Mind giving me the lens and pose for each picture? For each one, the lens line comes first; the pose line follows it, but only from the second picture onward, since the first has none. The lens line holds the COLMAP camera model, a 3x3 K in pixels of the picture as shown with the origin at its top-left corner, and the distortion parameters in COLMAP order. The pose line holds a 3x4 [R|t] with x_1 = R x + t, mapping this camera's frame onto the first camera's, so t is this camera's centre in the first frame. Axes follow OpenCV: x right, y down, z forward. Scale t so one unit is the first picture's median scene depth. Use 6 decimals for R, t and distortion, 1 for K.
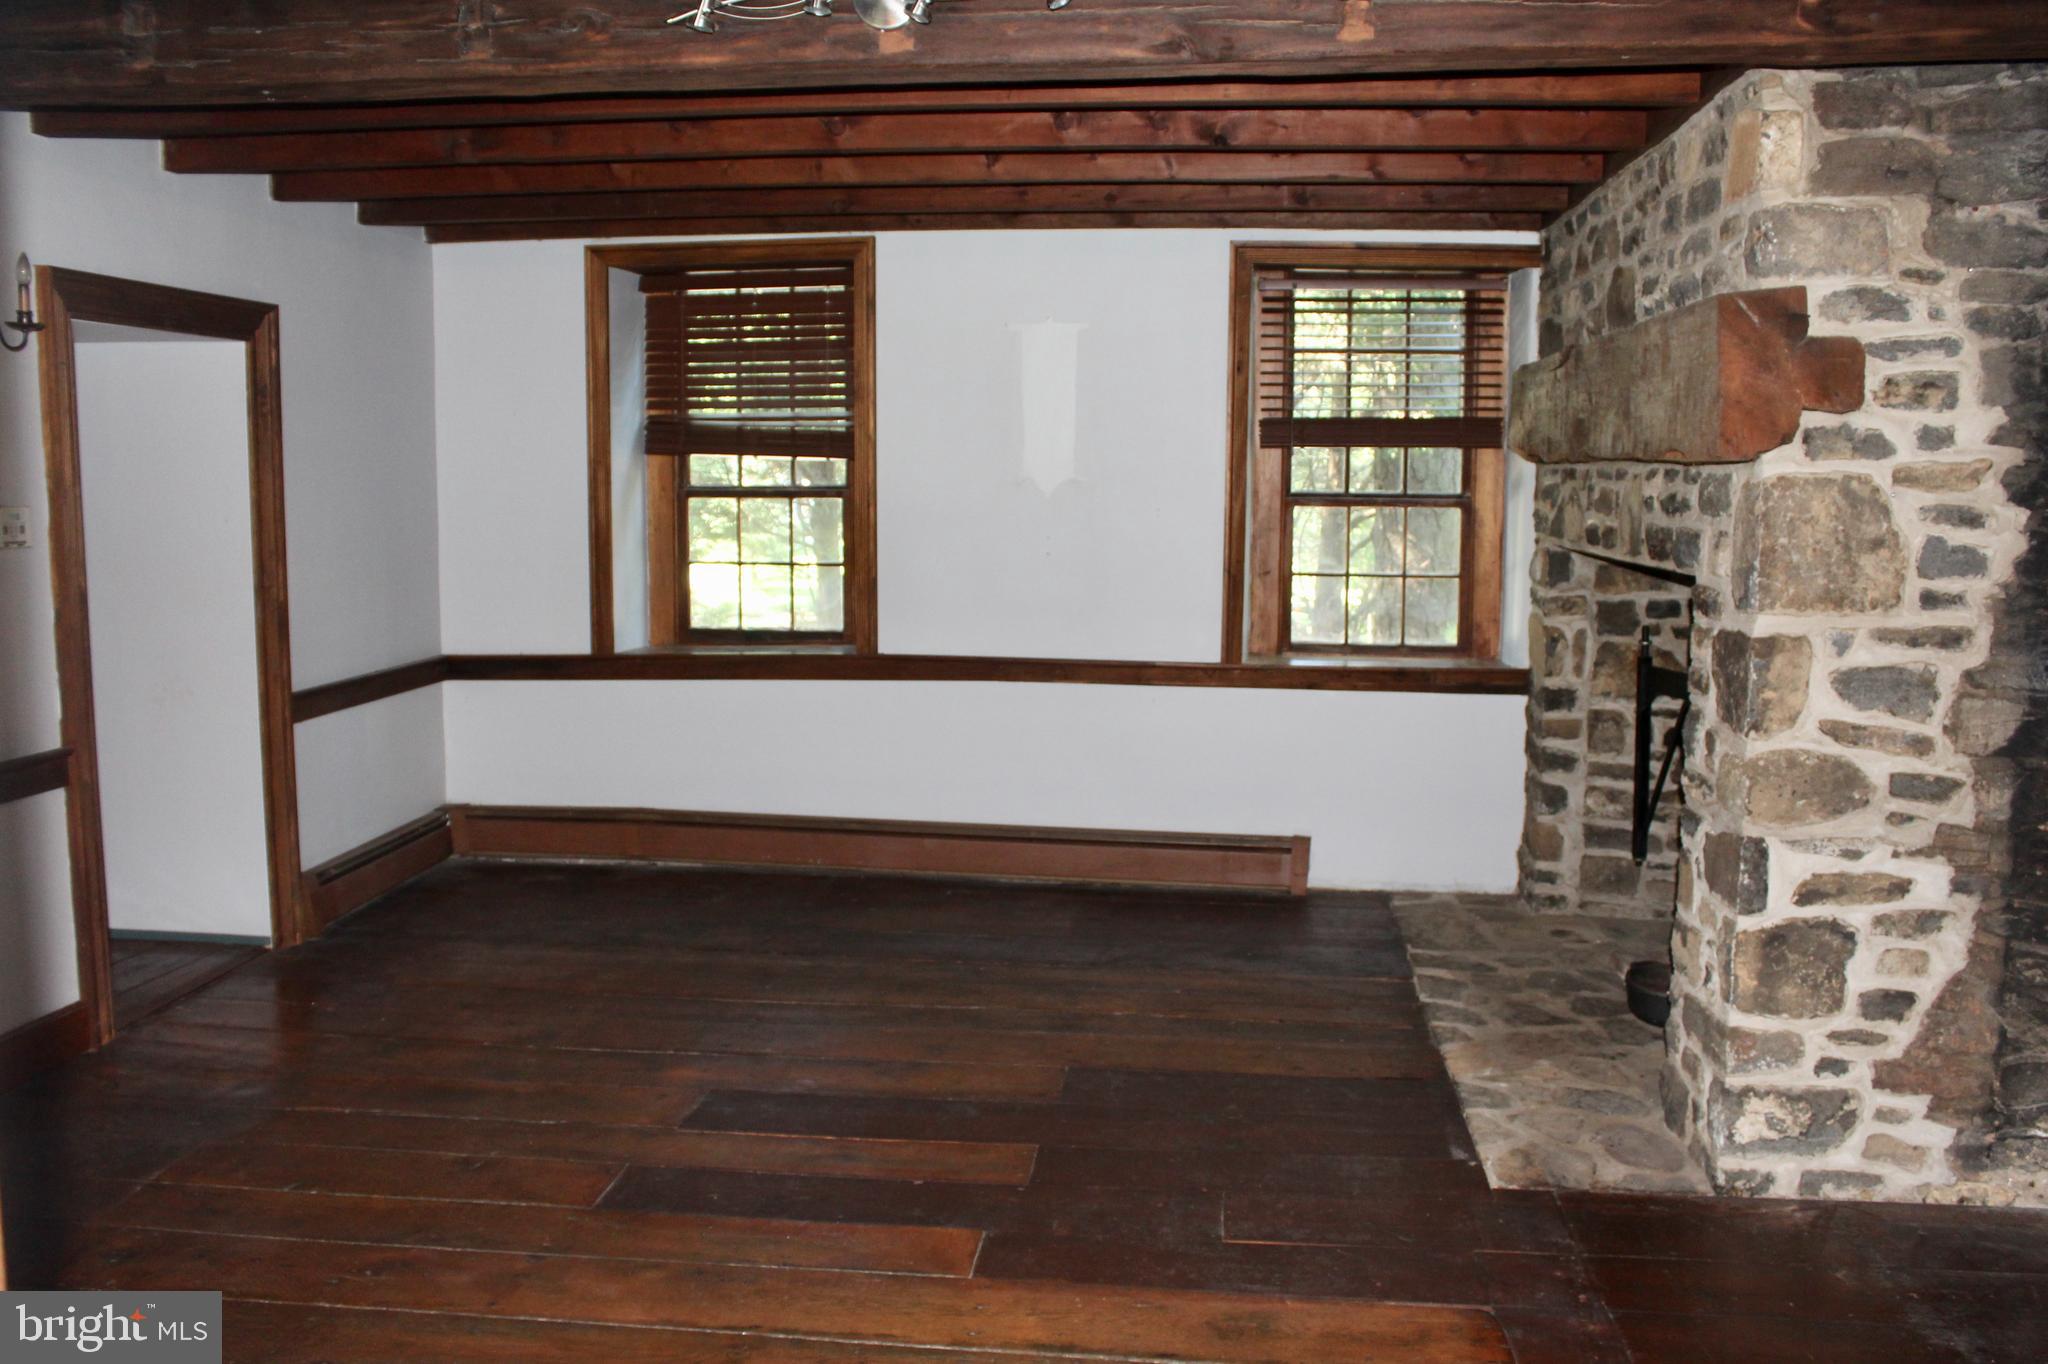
lens RADIAL K [[1770.1, 0, 1035.9], [0, 1770.1, 672.0], [0, 0, 1]] dist [-0.165947, 0.147659]
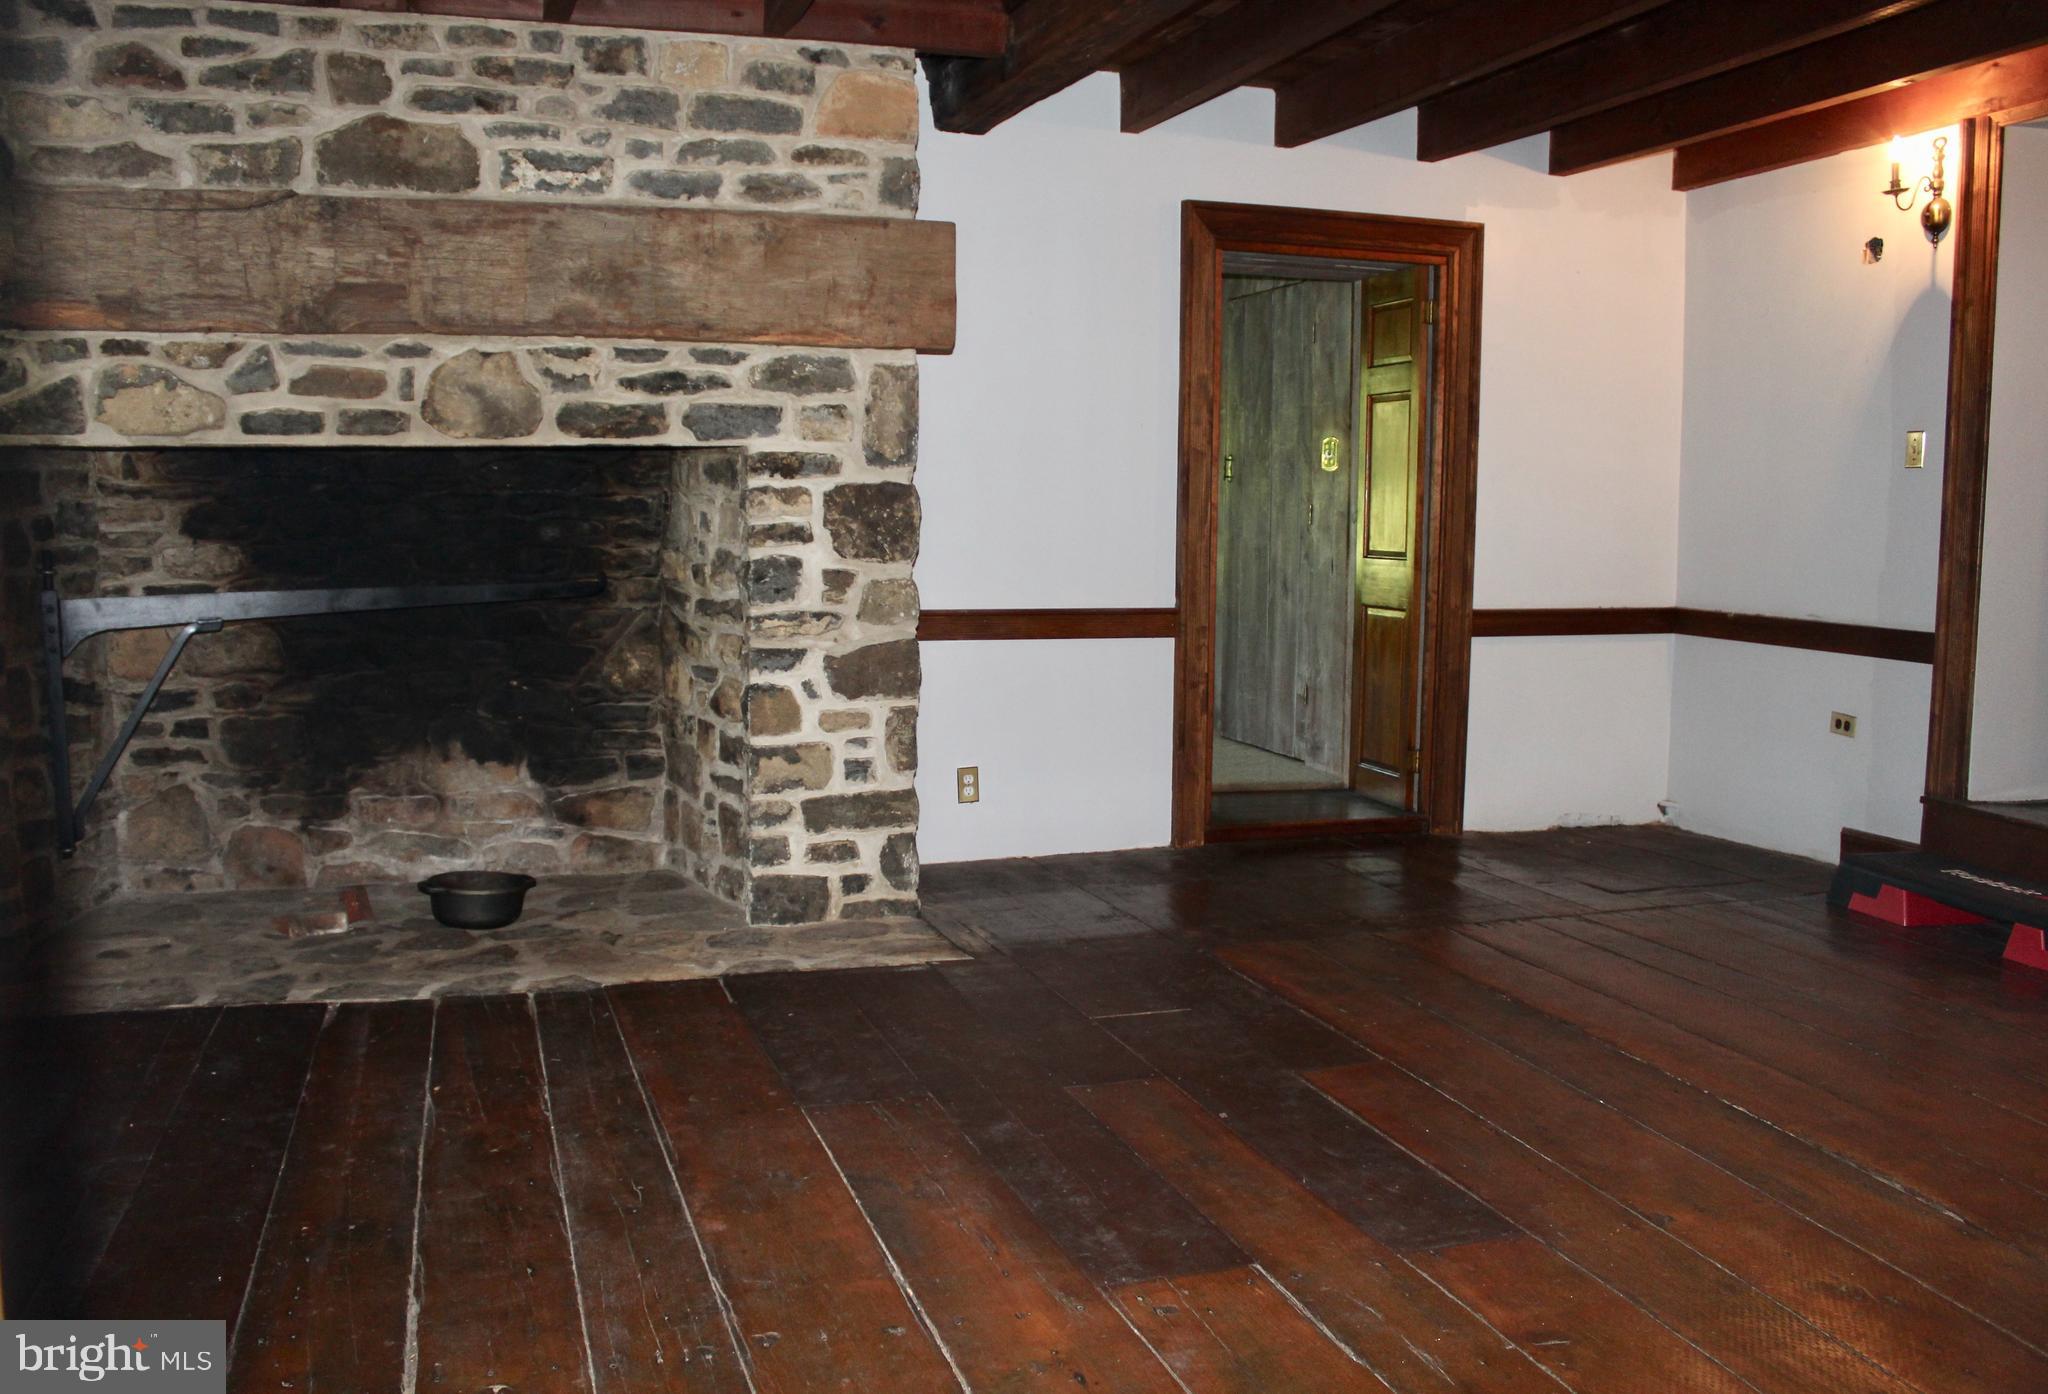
lens RADIAL K [[1728.4, 0, 1018.0], [0, 1728.4, 692.6], [0, 0, 1]] dist [-0.163470, 0.142565]
pose [[-0.412602, -0.111603, 0.904049, -0.498178], [0.094414, 0.981882, 0.164301, -0.044149], [-0.906006, 0.153145, -0.394589, 0.893370]]
